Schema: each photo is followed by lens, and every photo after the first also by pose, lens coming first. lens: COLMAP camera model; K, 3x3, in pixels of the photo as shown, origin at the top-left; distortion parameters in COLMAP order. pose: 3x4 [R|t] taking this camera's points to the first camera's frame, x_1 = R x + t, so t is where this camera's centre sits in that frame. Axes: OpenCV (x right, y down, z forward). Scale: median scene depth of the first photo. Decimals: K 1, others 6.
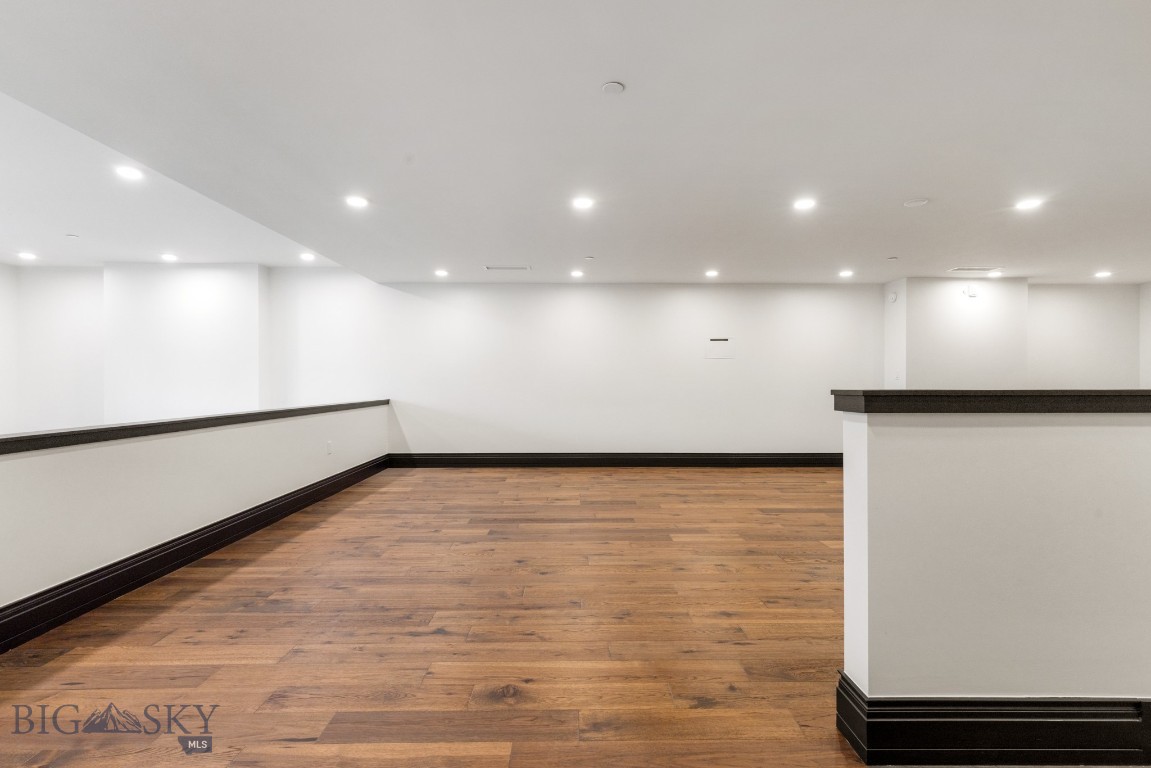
lens RADIAL K [[520.7, 0, 575.5], [0, 520.7, 384.0], [0, 0, 1]] dist [0.008534, -0.000086]
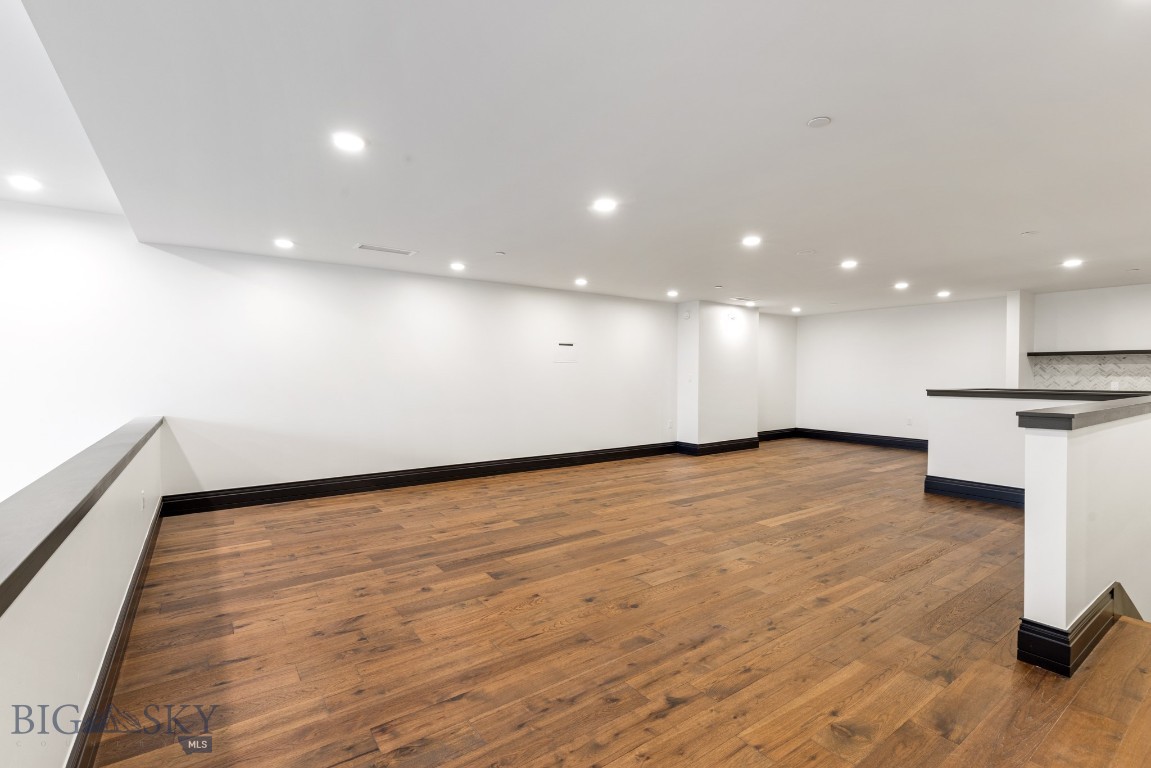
lens RADIAL K [[520.7, 0, 575.5], [0, 520.7, 384.0], [0, 0, 1]] dist [0.008534, -0.000086]
pose [[0.820368, -0.009220, 0.571762, -0.670305], [0.001615, 0.999903, 0.013806, -0.044828], [-0.571834, -0.010403, 0.820304, 0.301099]]
